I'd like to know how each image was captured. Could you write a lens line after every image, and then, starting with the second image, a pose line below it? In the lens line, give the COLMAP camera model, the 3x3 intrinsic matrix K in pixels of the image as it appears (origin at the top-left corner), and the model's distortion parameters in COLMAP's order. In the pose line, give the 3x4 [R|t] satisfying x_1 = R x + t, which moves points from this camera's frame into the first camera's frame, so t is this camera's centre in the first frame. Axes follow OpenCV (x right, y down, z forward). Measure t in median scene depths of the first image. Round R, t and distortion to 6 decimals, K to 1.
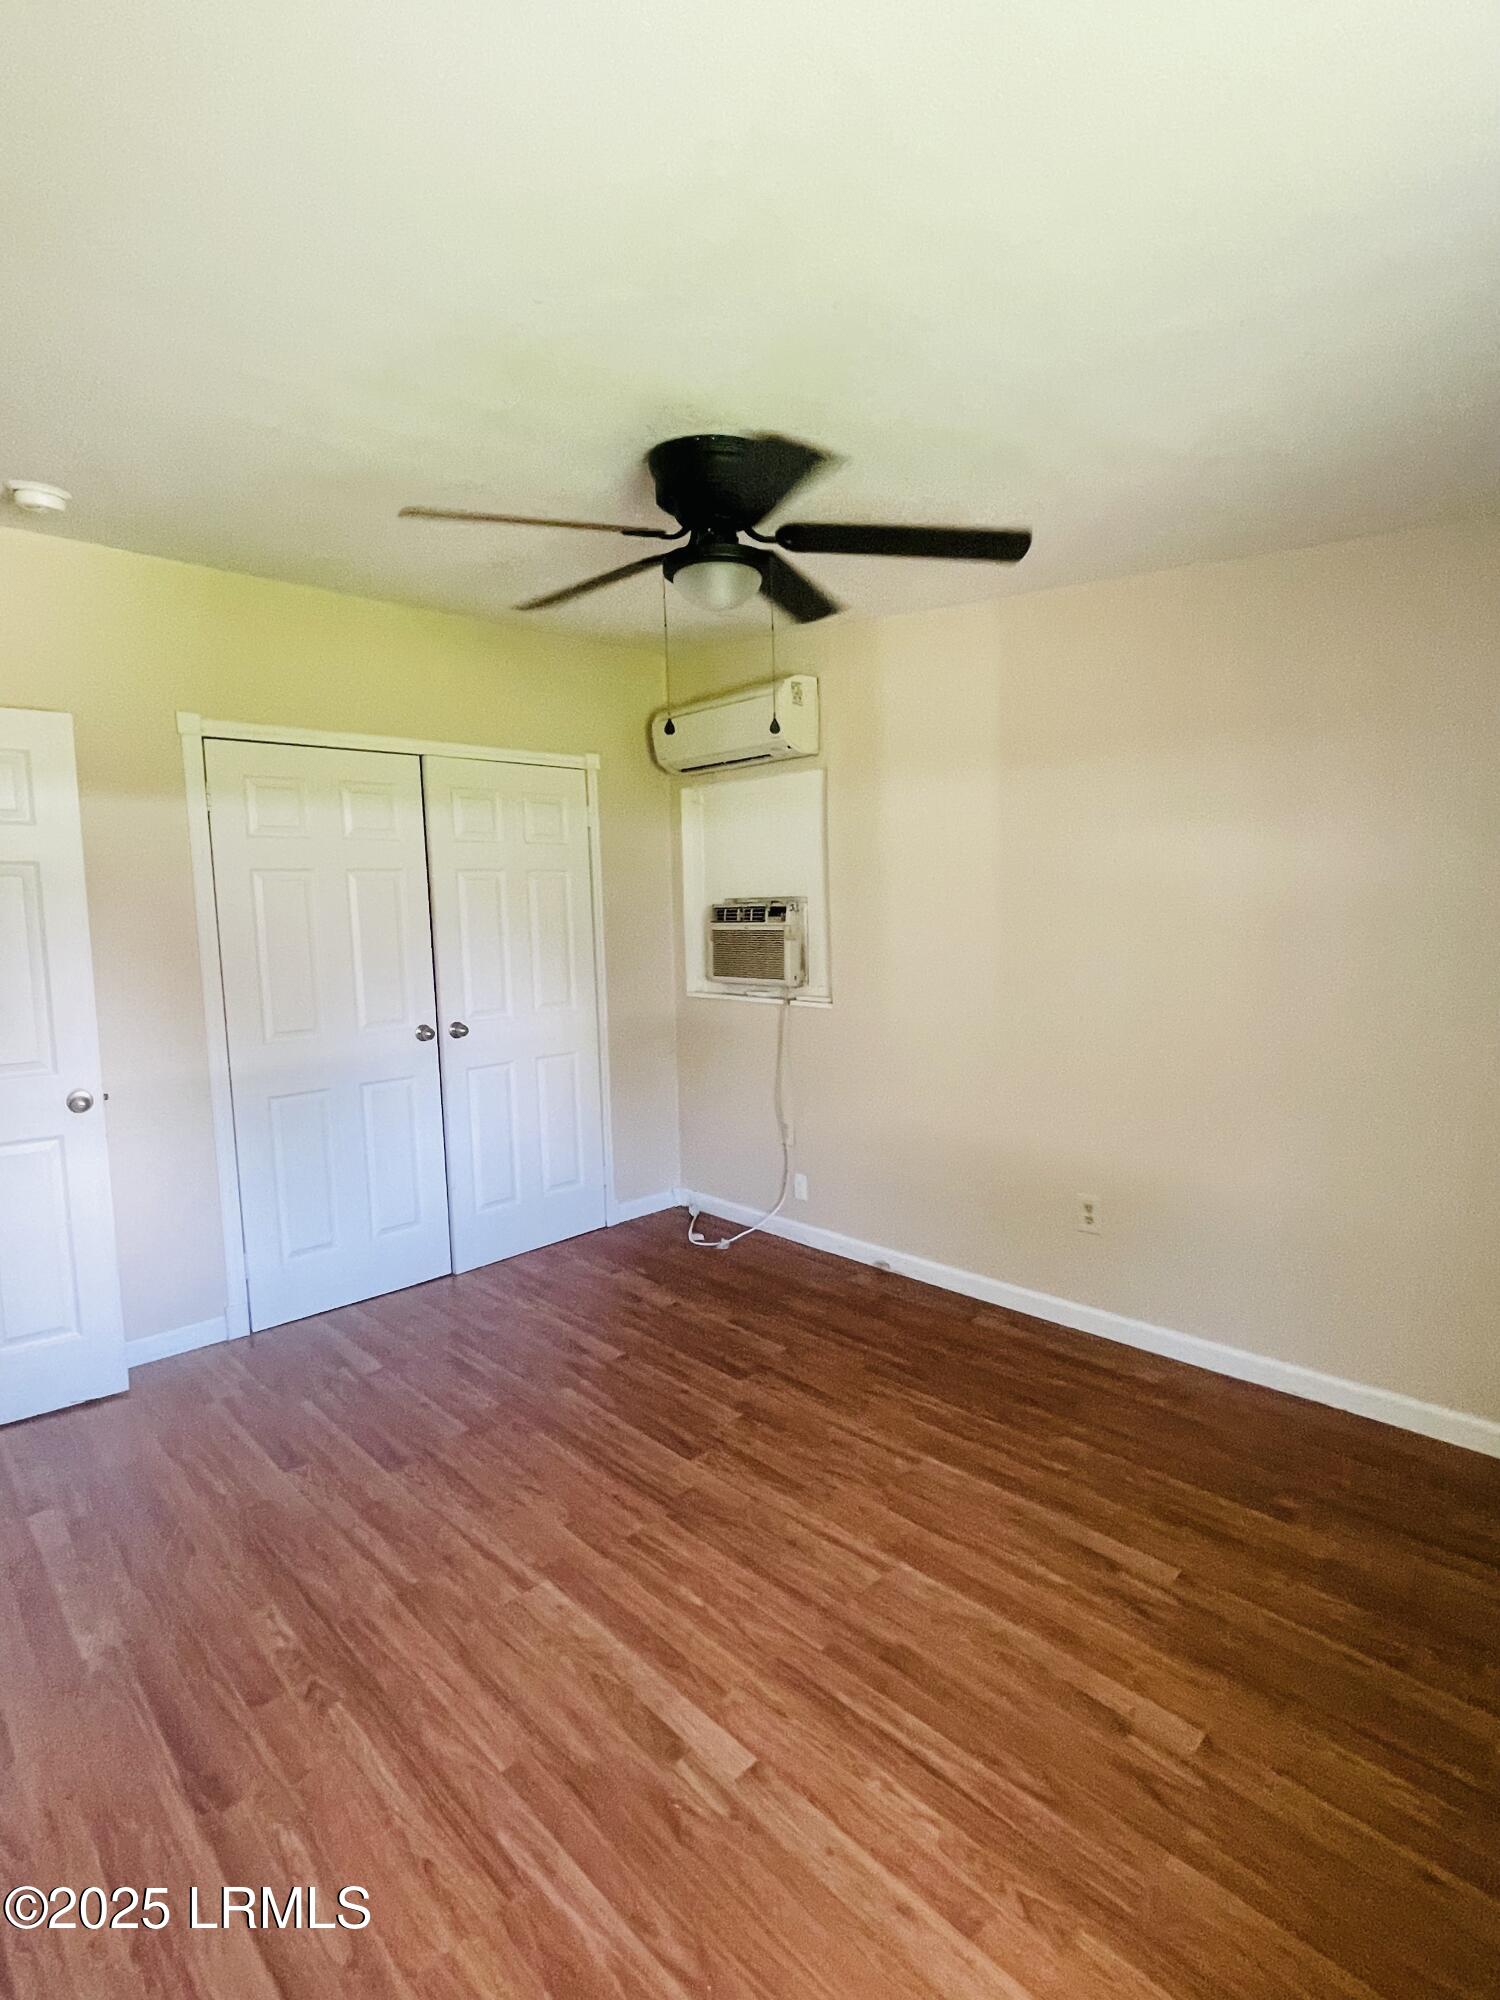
lens RADIAL K [[981.3, 0, 750.0], [0, 981.3, 1000.0], [0, 0, 1]] dist [-0.026630, 0.010515]
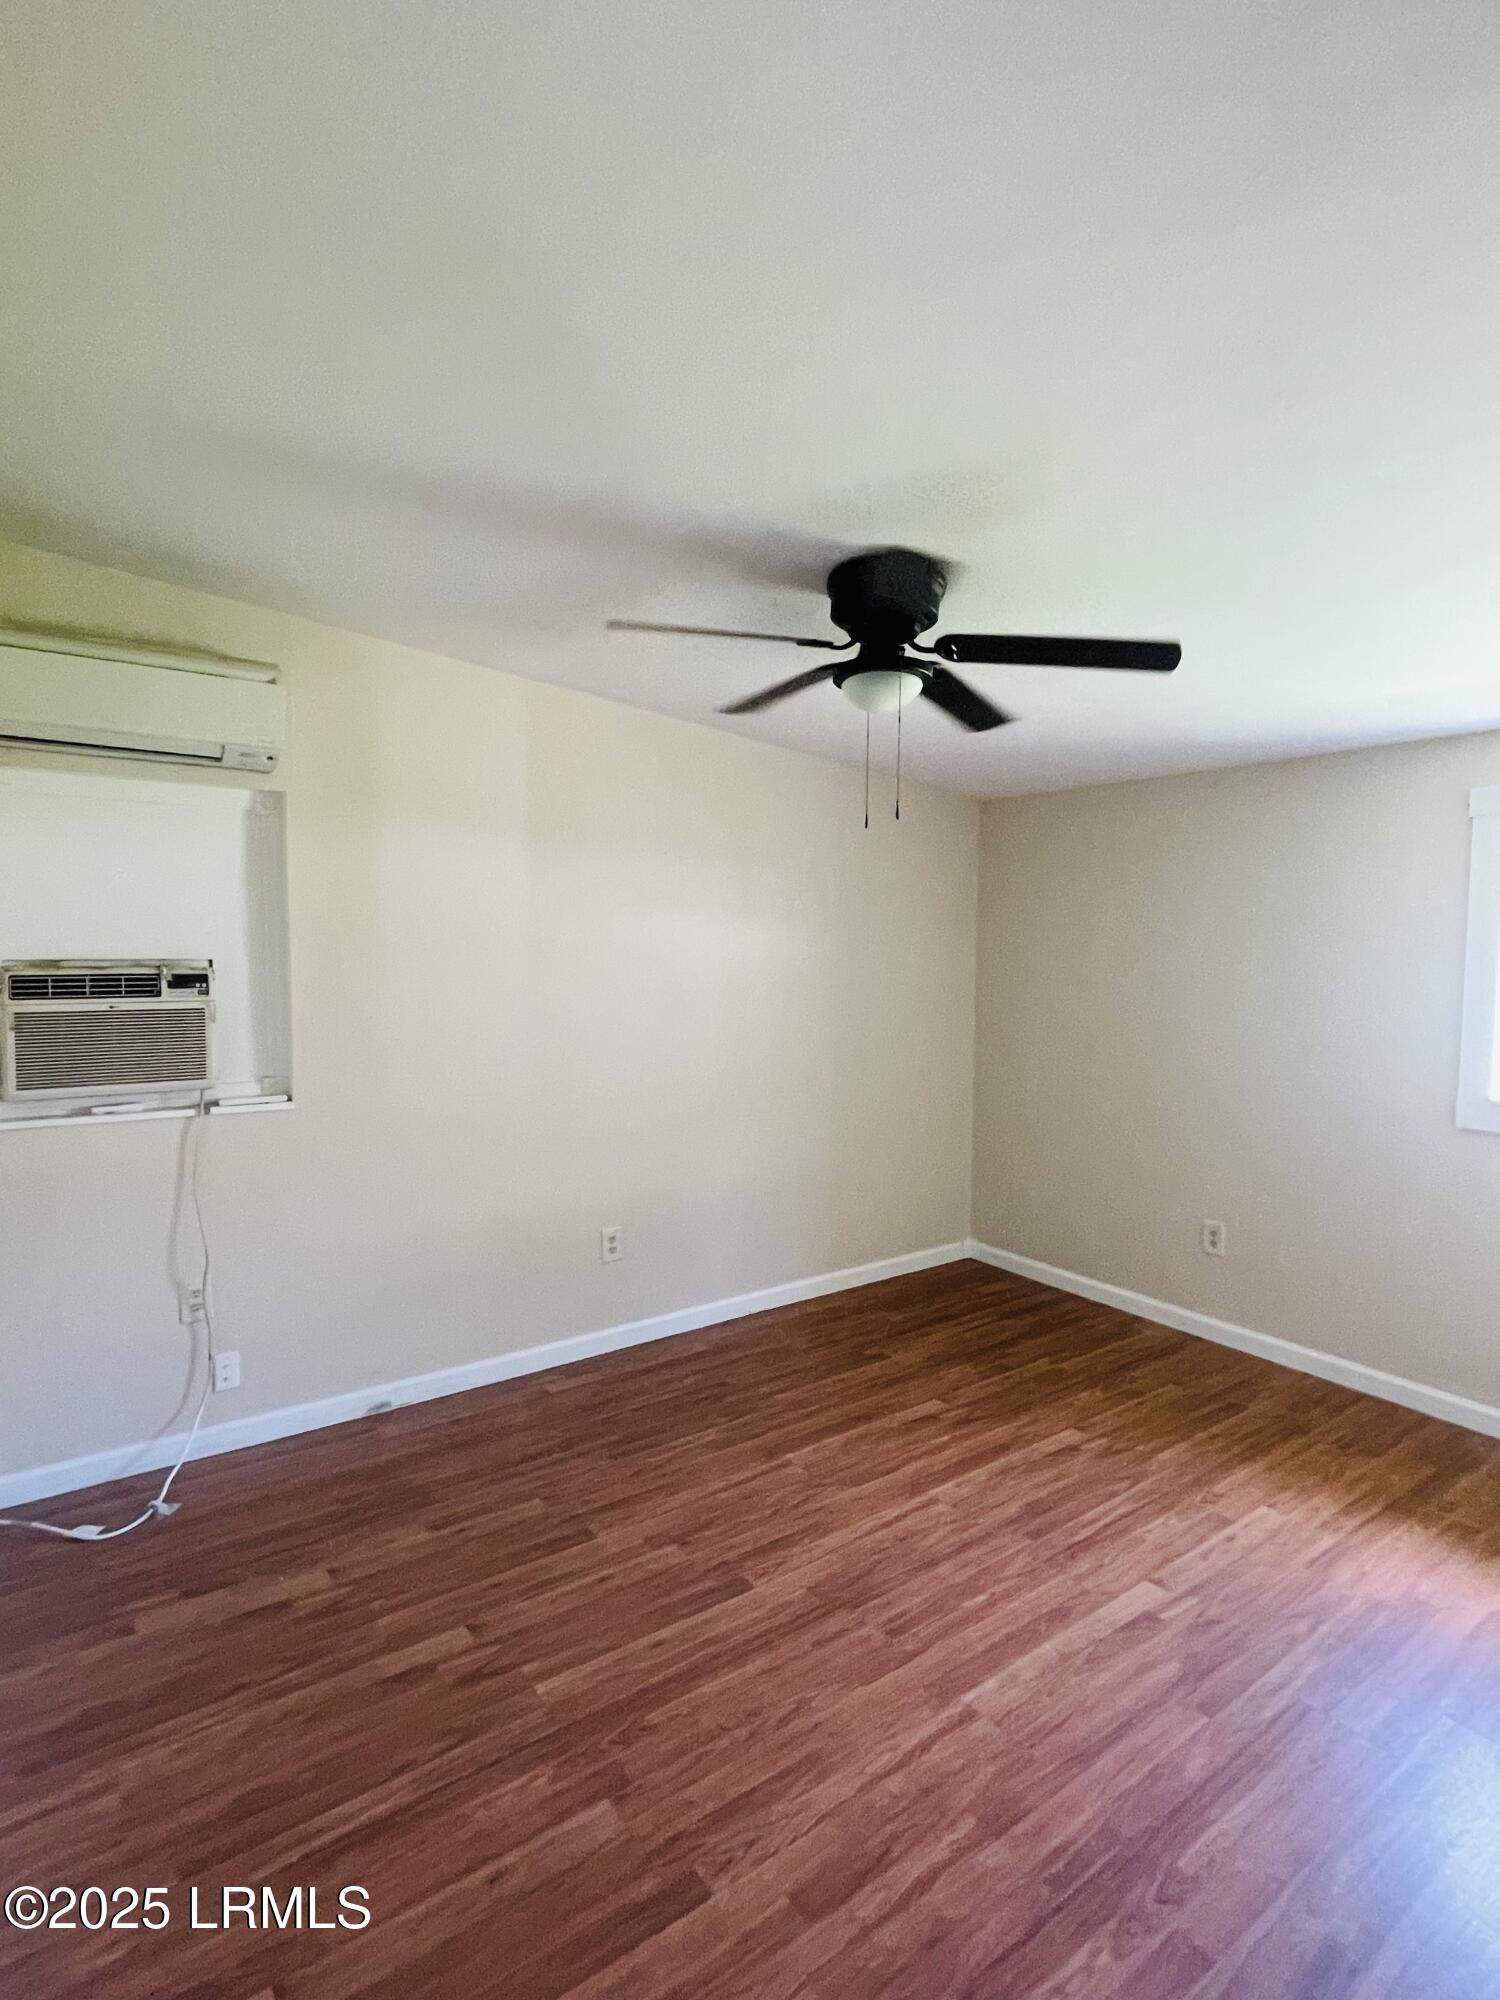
lens RADIAL K [[981.3, 0, 750.0], [0, 981.3, 1000.0], [0, 0, 1]] dist [-0.026630, 0.010515]
pose [[0.166002, -0.031270, 0.985630, -1.059883], [0.096216, 0.995242, 0.015370, -0.090882], [-0.981420, 0.092282, 0.168221, 0.920454]]
